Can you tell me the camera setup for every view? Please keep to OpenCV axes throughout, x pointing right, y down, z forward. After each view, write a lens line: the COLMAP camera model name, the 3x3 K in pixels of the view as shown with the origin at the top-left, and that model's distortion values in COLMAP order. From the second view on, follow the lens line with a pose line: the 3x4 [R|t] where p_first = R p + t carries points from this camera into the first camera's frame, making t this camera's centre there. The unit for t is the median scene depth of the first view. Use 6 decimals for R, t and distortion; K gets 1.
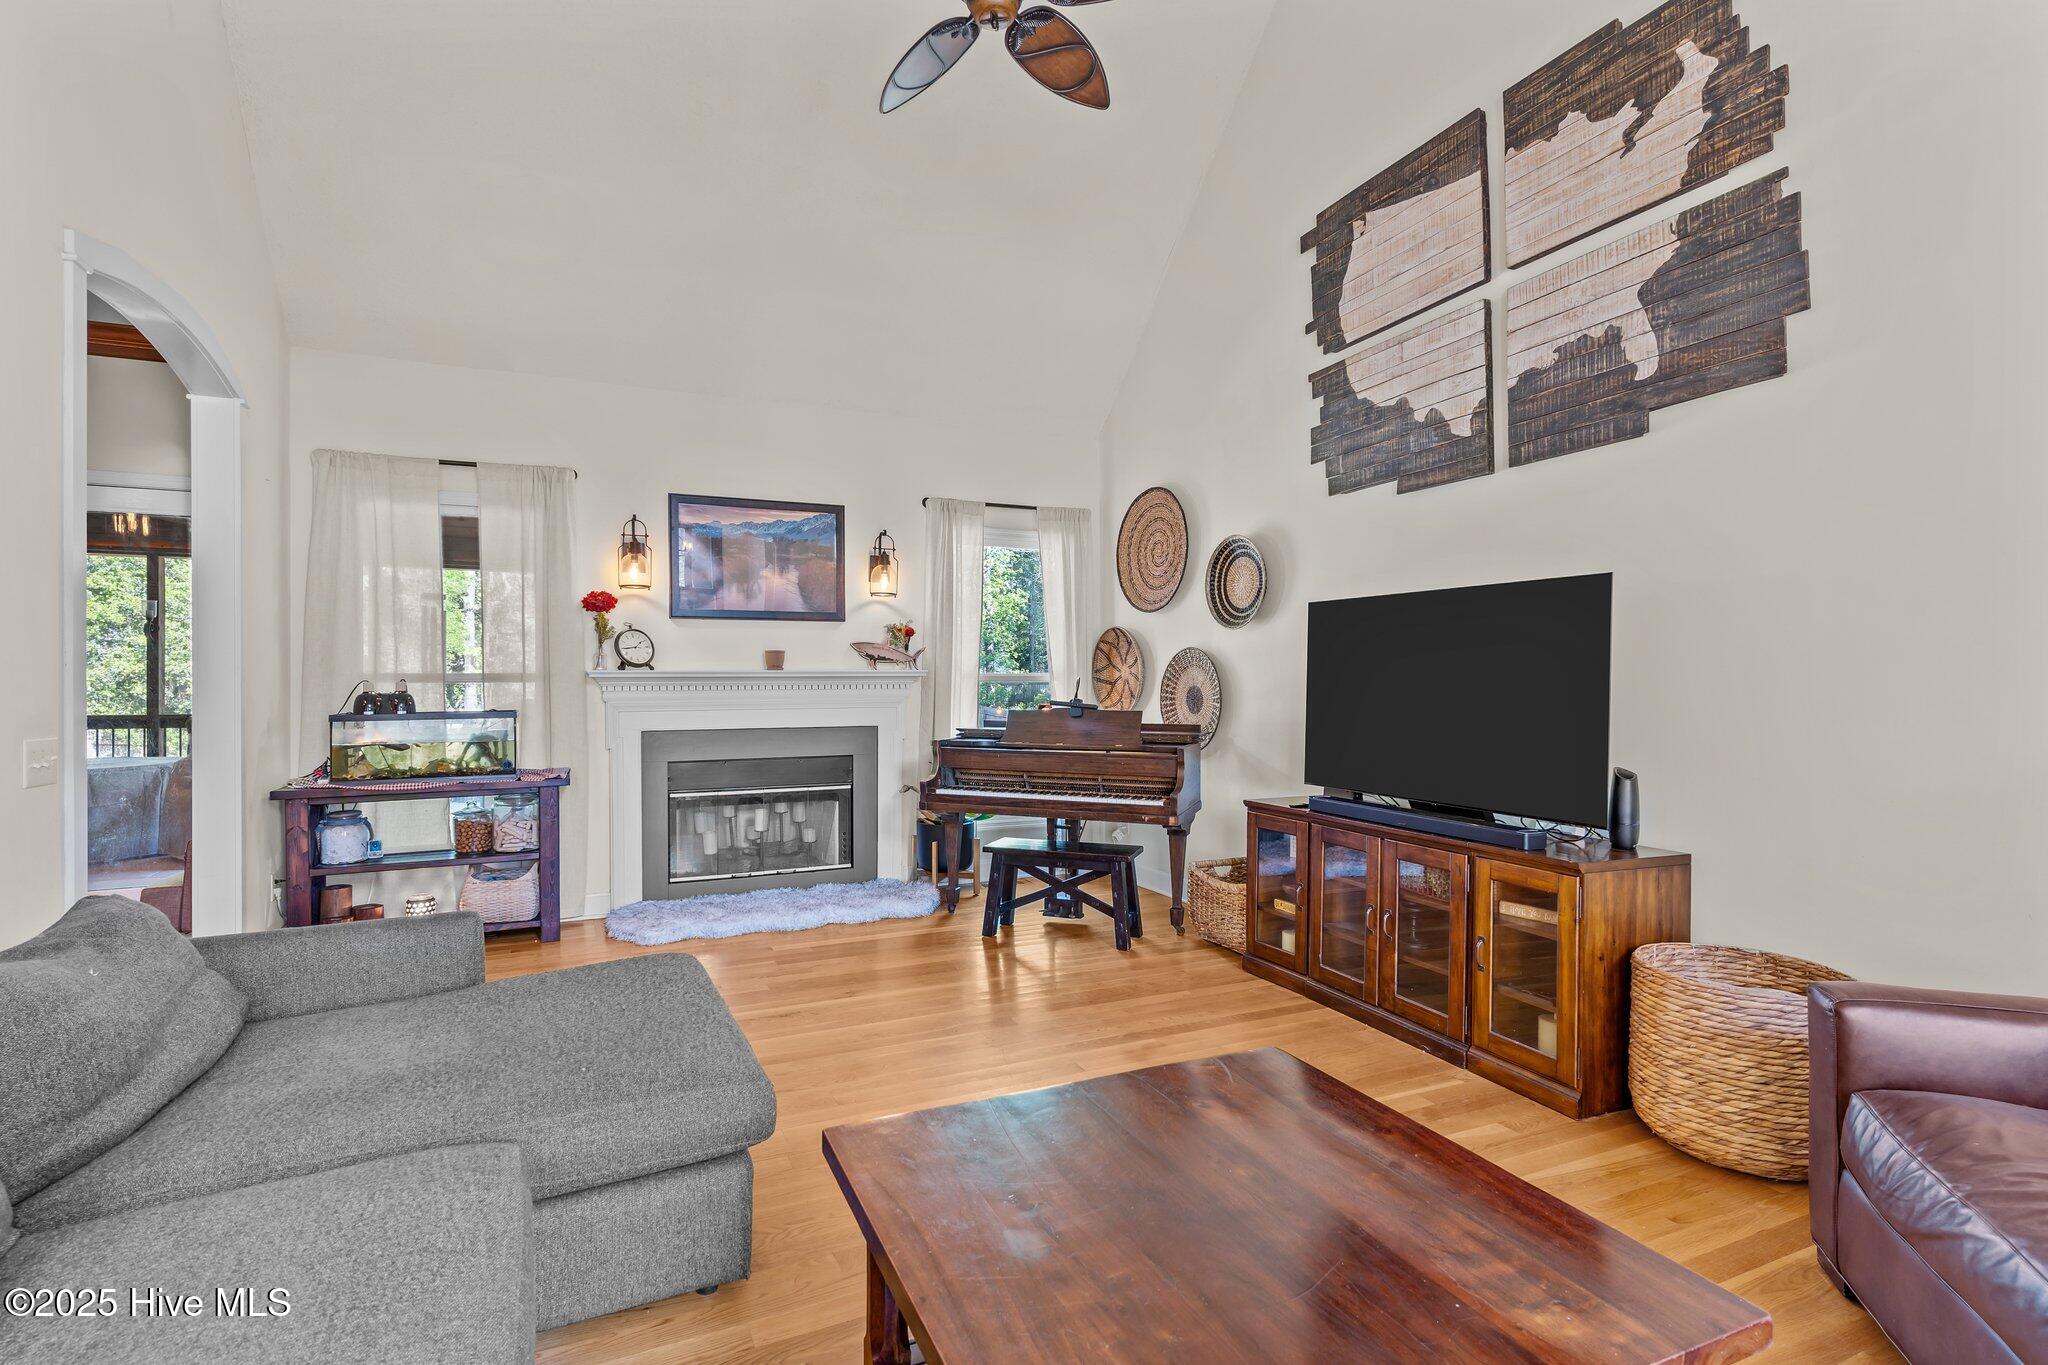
lens RADIAL K [[986.6, 0, 1019.9], [0, 986.6, 682.2], [0, 0, 1]] dist [0.003760, 0.000136]
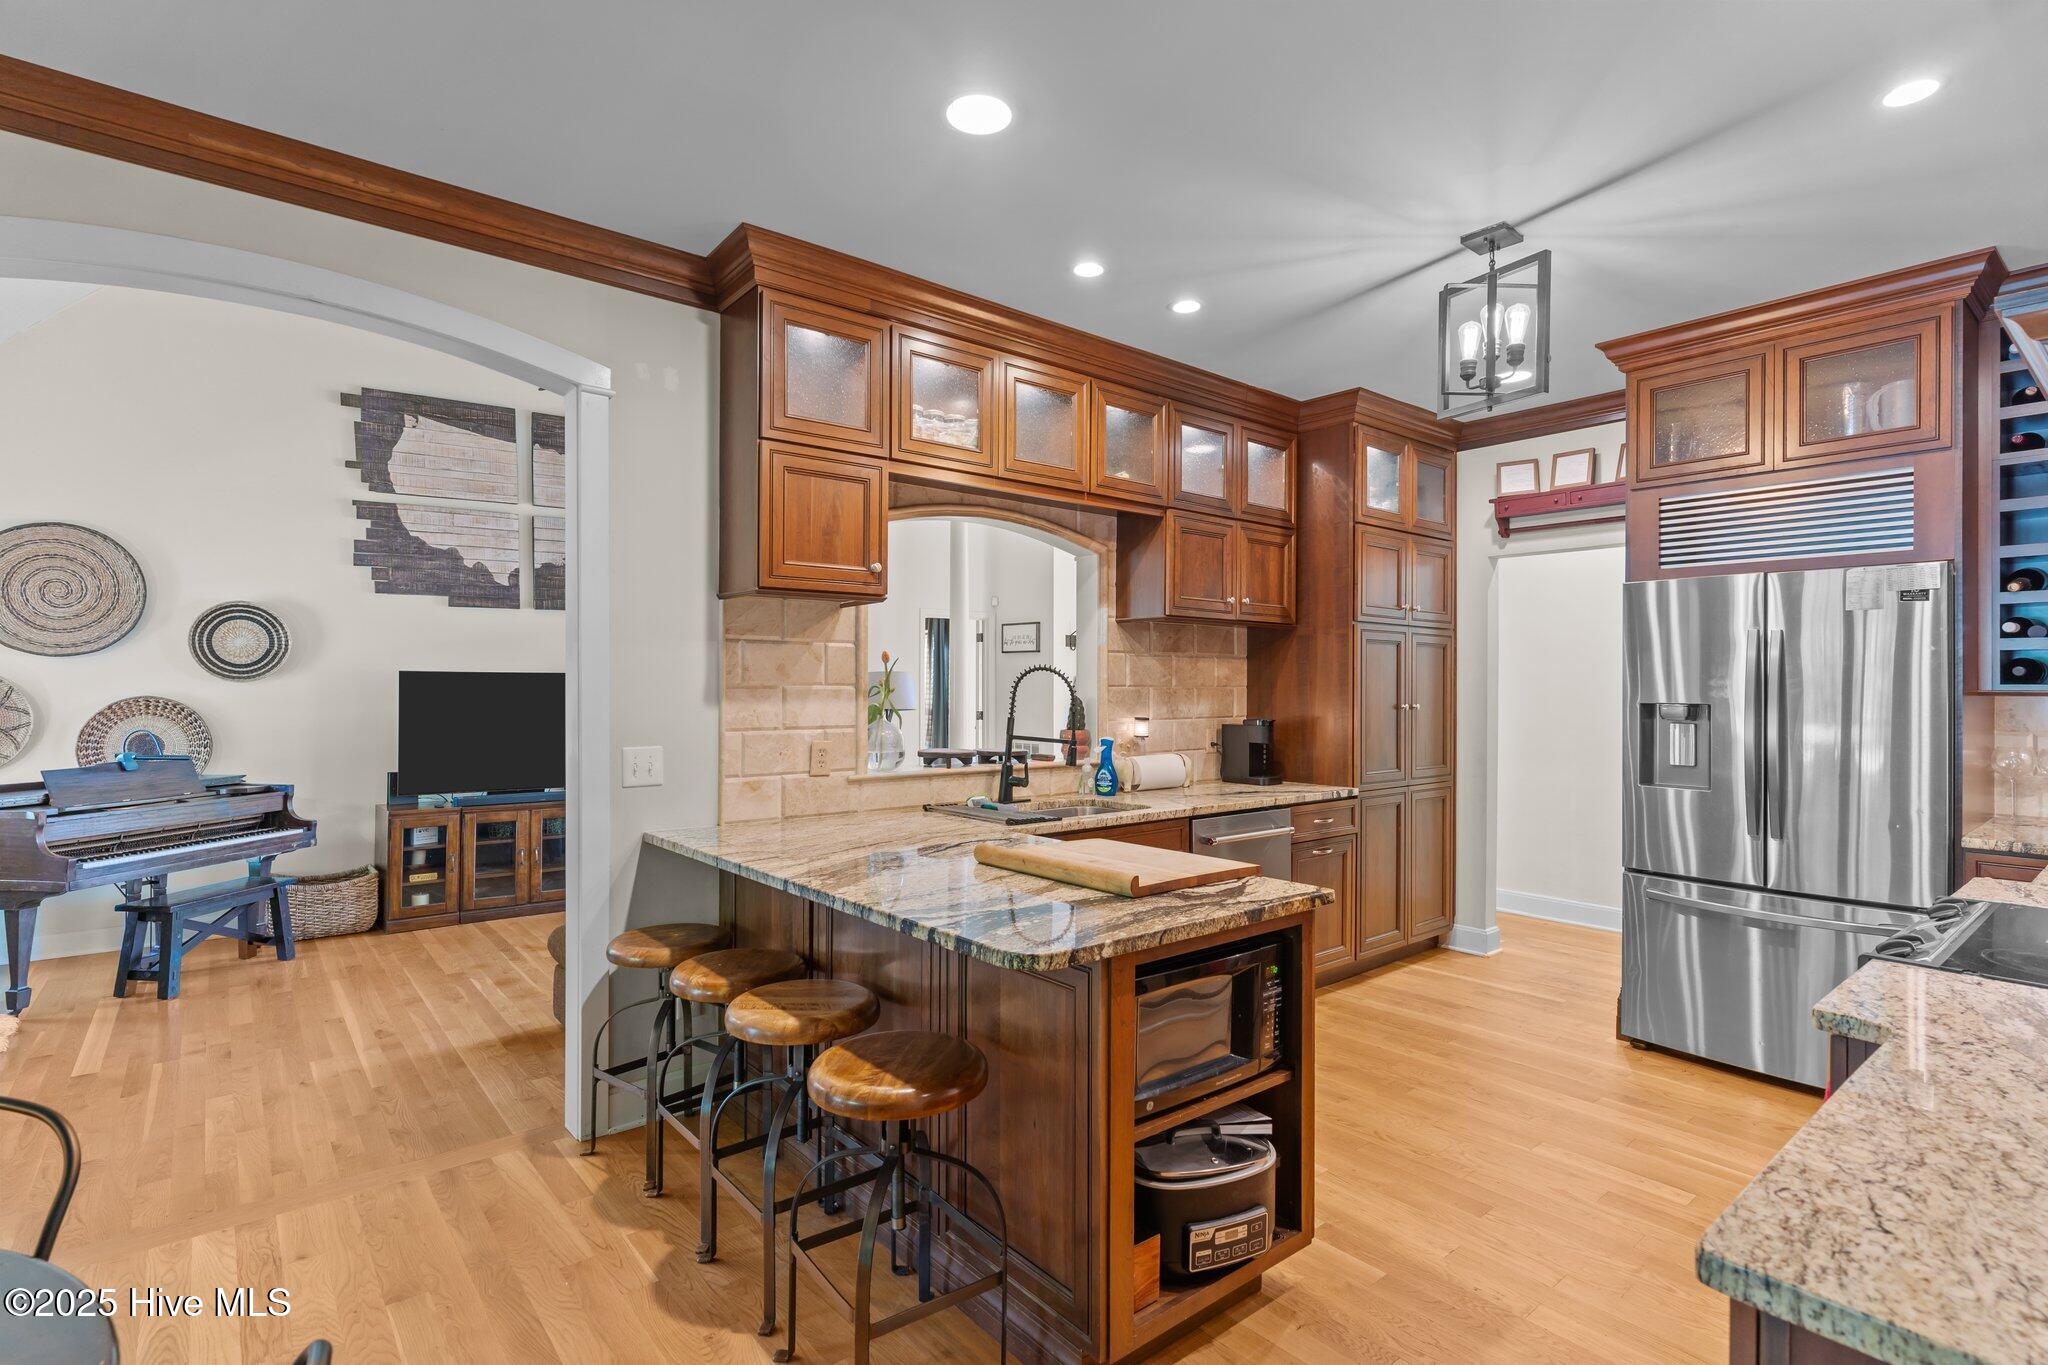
lens RADIAL K [[986.6, 0, 1021.8], [0, 986.6, 684.6], [0, 0, 1]] dist [0.003760, 0.000136]
pose [[-0.265075, 0.002301, 0.964225, -1.276247], [-0.000288, 0.999997, -0.002466, -0.053781], [-0.964228, -0.000931, -0.265074, 0.476219]]
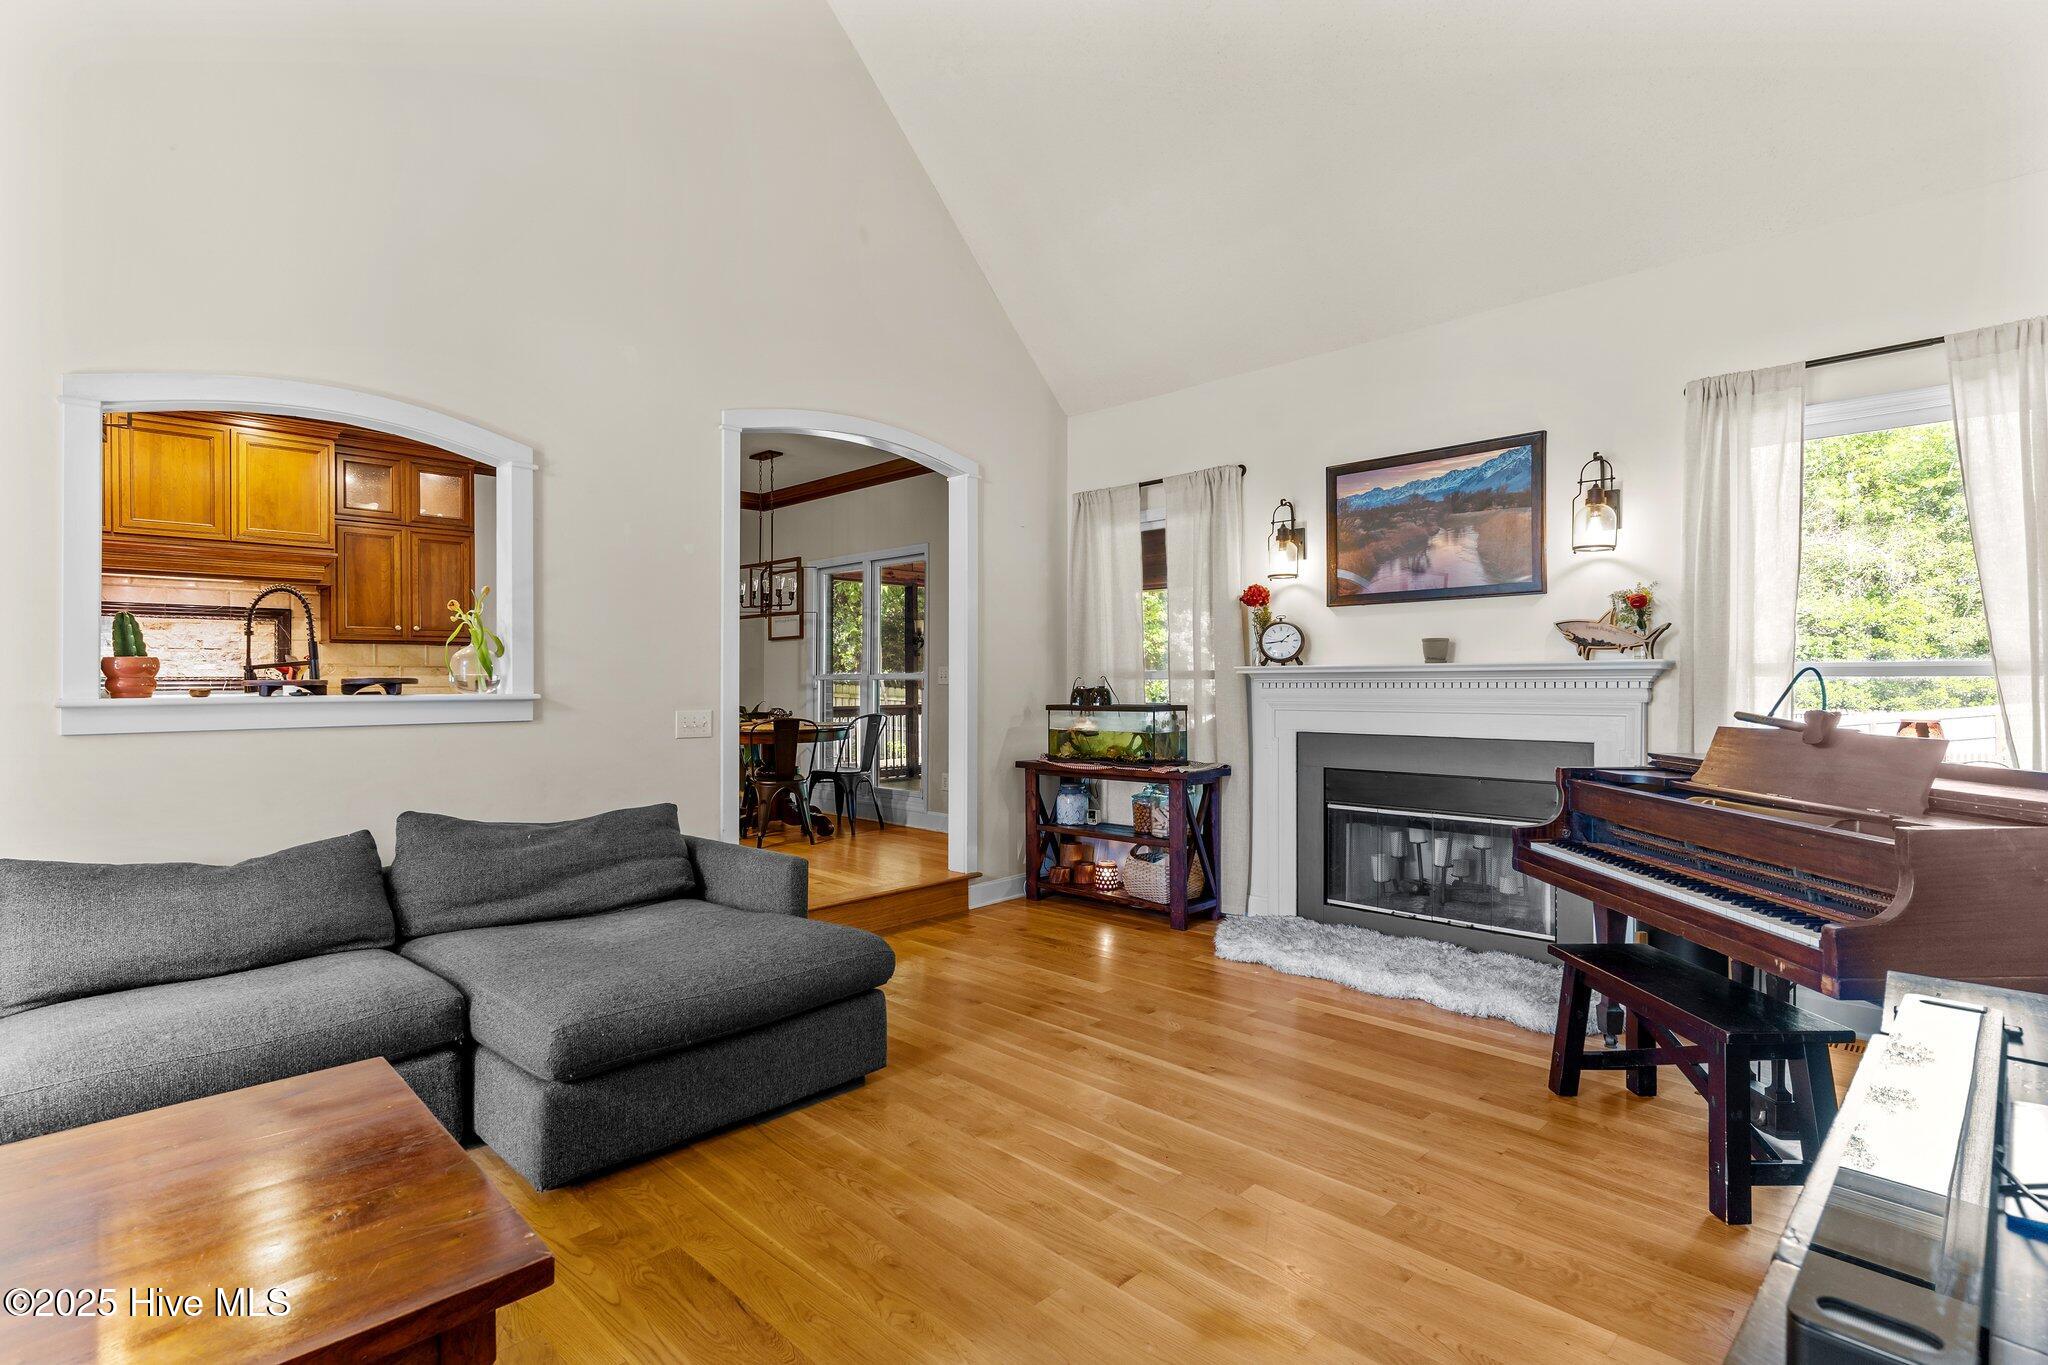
lens RADIAL K [[986.6, 0, 1020.9], [0, 986.6, 678.4], [0, 0, 1]] dist [0.003760, 0.000136]
pose [[0.351627, -0.001294, -0.936139, 0.402289], [0.001623, 0.999998, -0.000773, -0.000279], [0.936139, -0.001247, 0.351629, 0.447257]]
